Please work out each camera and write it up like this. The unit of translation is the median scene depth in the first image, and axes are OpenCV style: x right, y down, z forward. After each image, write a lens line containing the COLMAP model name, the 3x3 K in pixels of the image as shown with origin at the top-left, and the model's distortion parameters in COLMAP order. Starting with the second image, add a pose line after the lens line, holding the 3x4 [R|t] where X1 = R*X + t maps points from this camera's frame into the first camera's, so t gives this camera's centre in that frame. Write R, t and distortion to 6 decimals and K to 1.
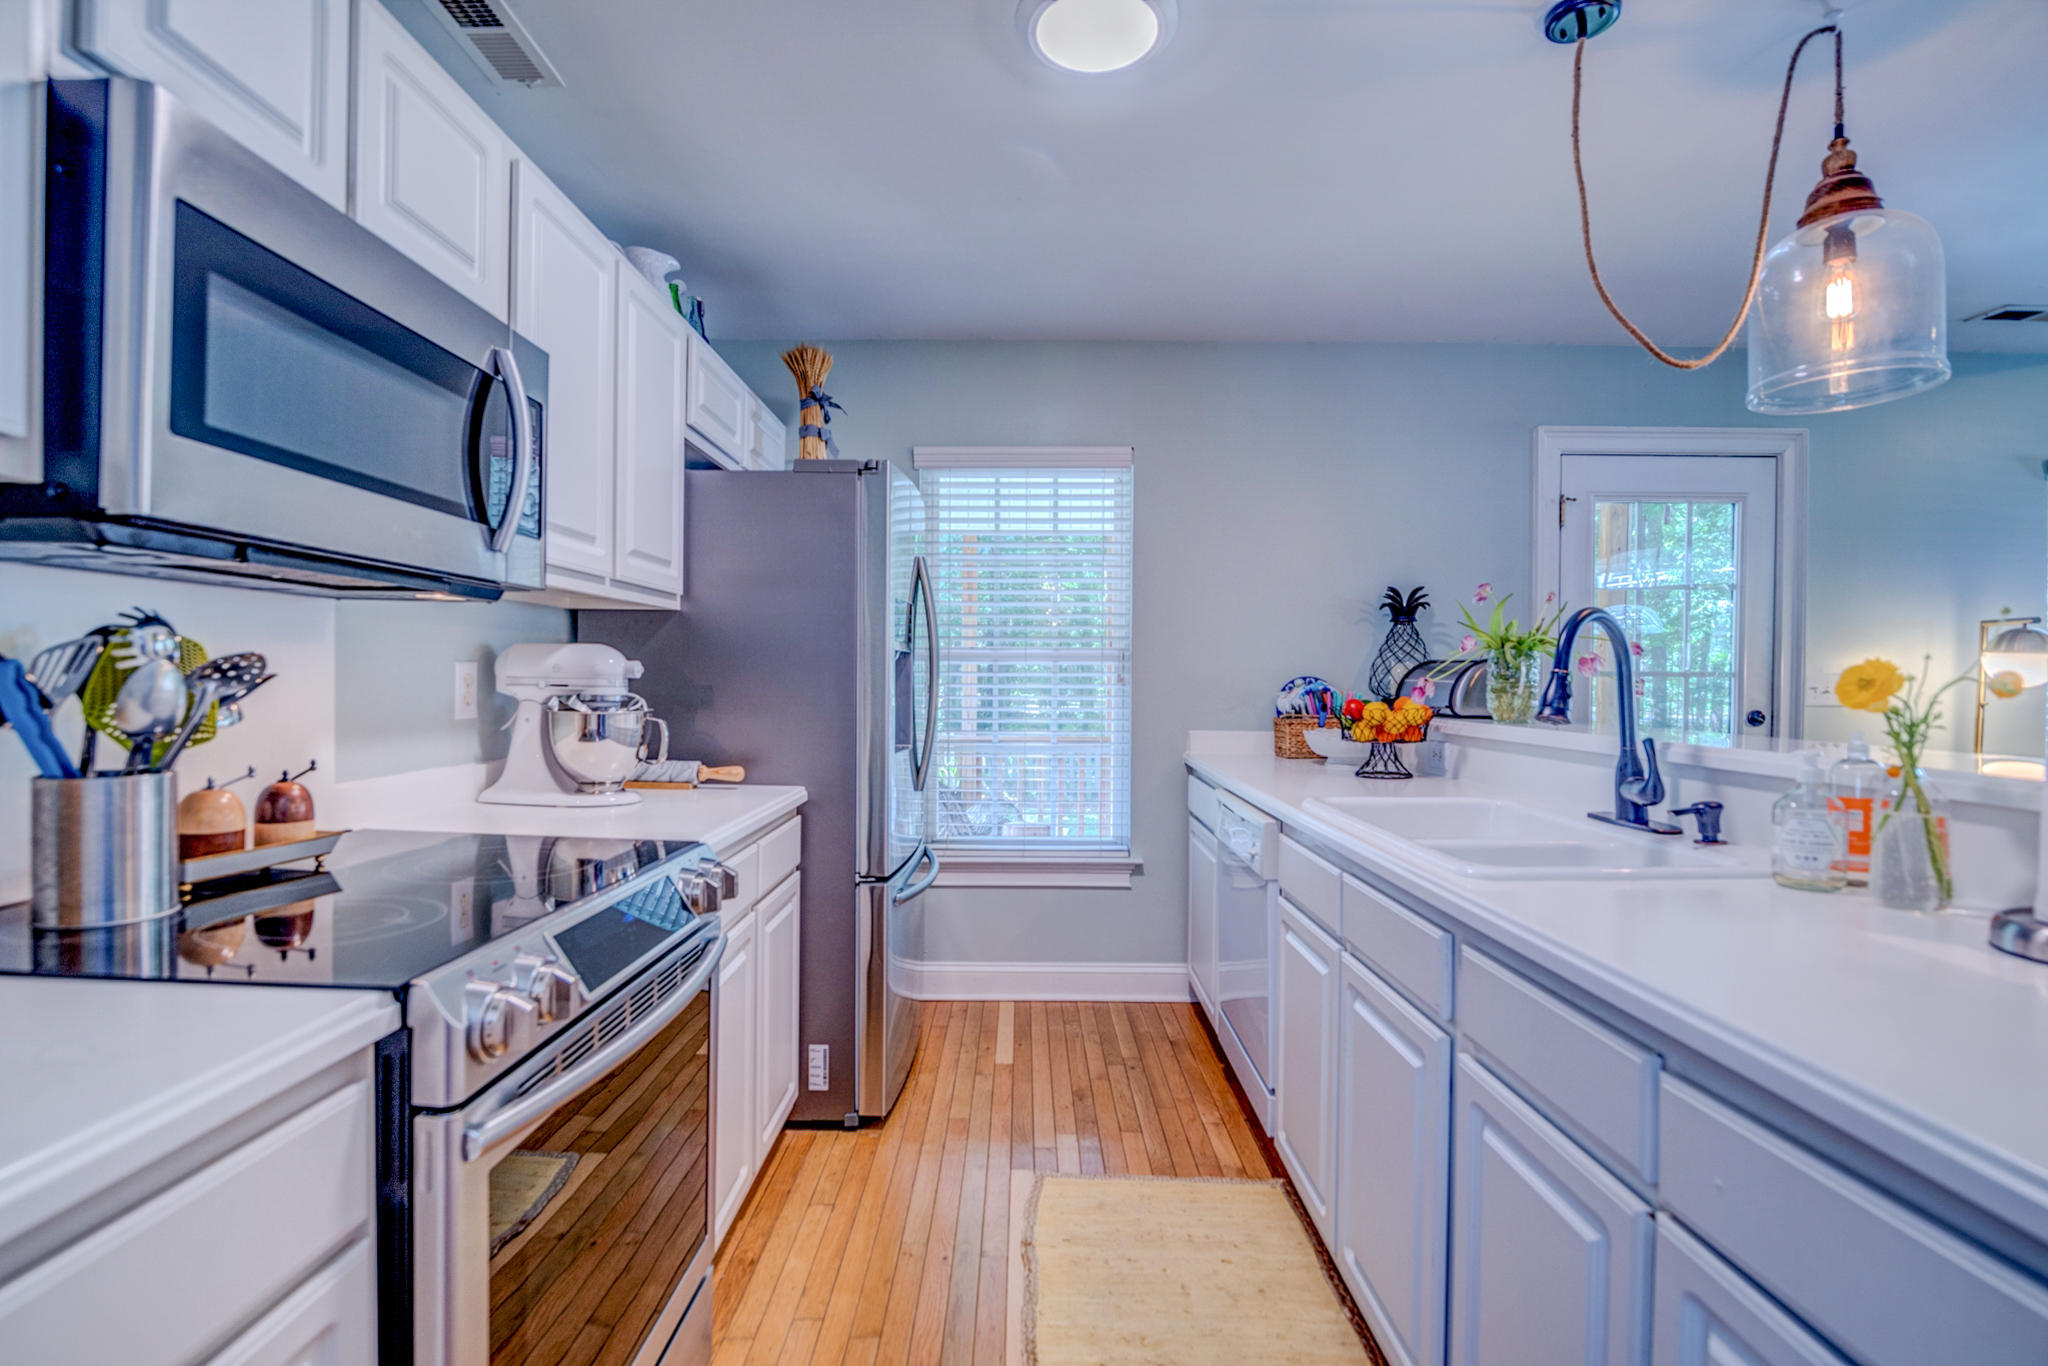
lens RADIAL K [[949.7, 0, 1012.2], [0, 949.7, 691.9], [0, 0, 1]] dist [-0.023198, 0.003010]
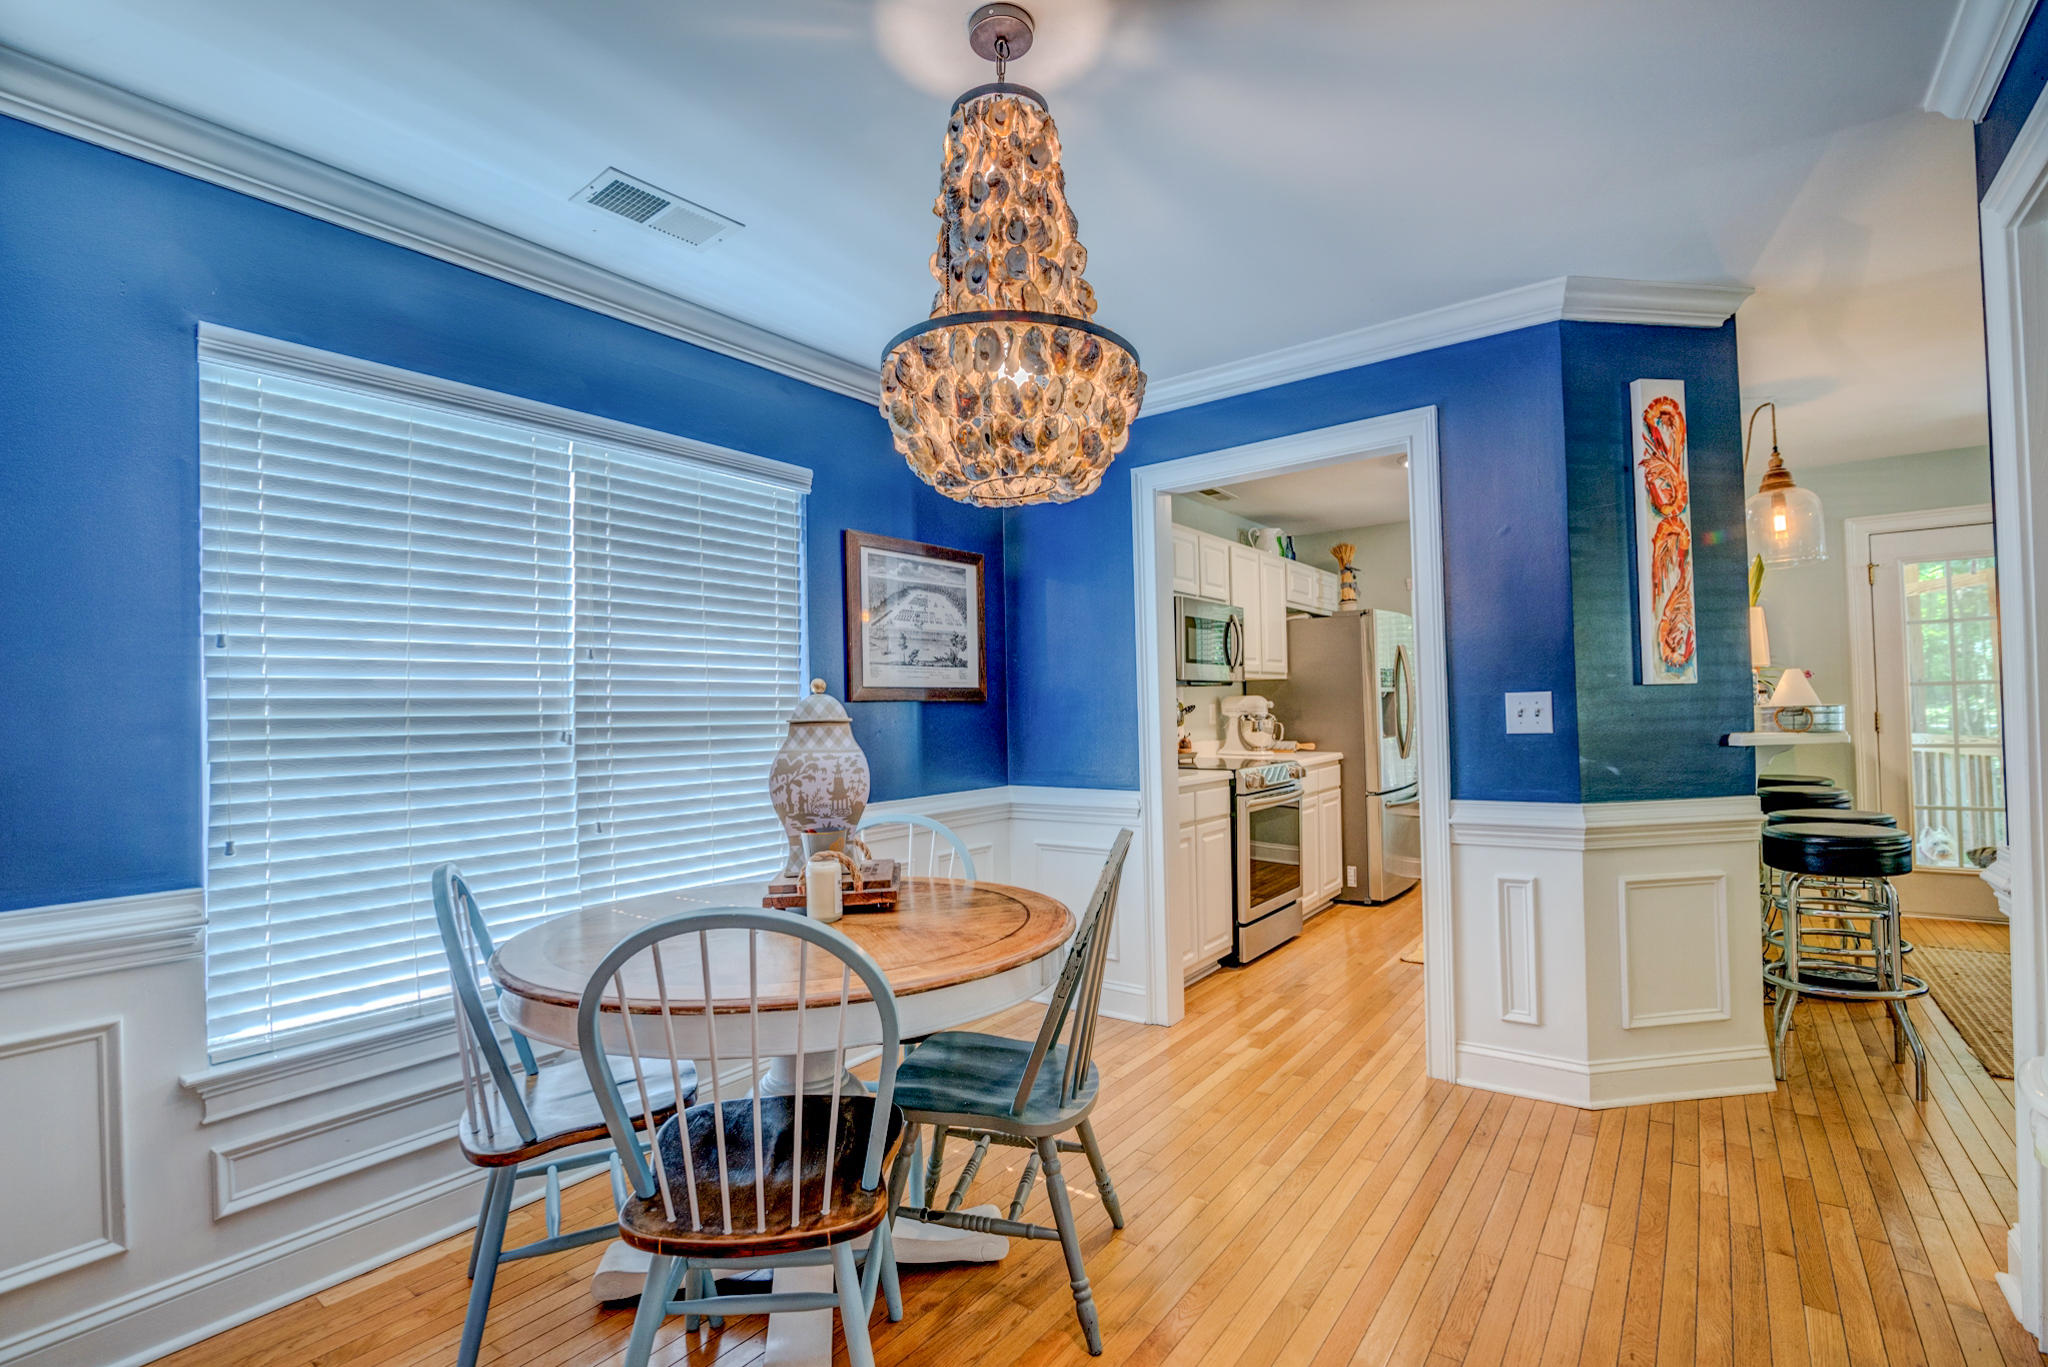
lens RADIAL K [[949.7, 0, 1020.8], [0, 949.7, 688.9], [0, 0, 1]] dist [-0.023198, 0.003010]
pose [[0.814217, -0.040494, -0.579146, 0.492767], [0.022826, 0.999026, -0.037762, 0.014000], [0.580111, 0.017527, 0.814349, -1.351215]]
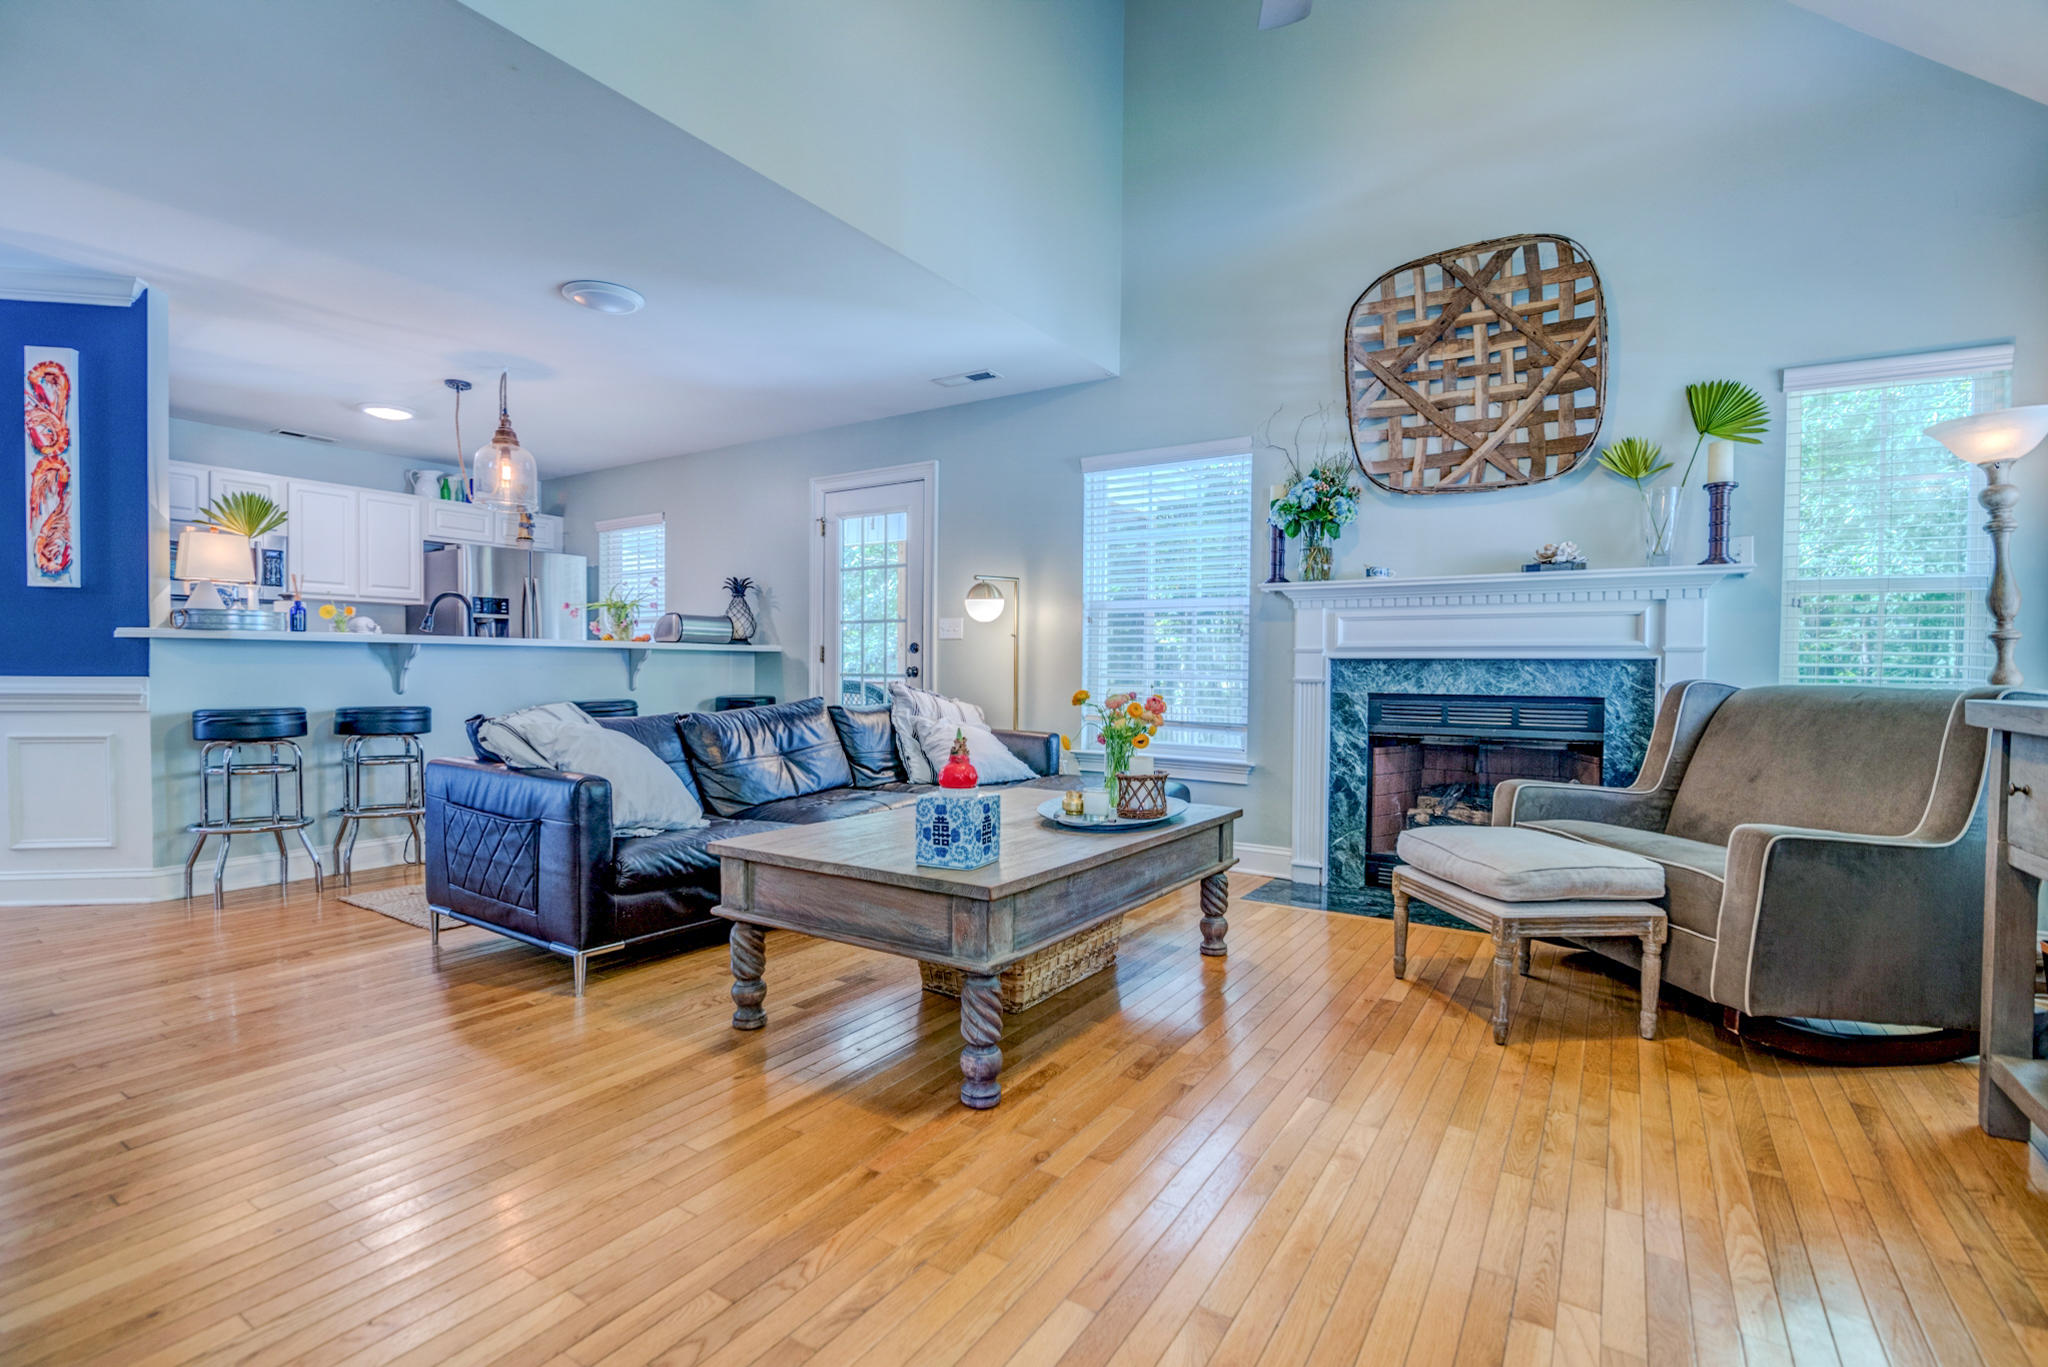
lens RADIAL K [[949.7, 0, 1032.1], [0, 949.7, 687.7], [0, 0, 1]] dist [-0.023198, 0.003010]
pose [[0.852896, 0.007284, -0.522030, 2.591406], [-0.005696, 0.999973, 0.004647, 0.128718], [0.522050, -0.000990, 0.852915, -0.383938]]
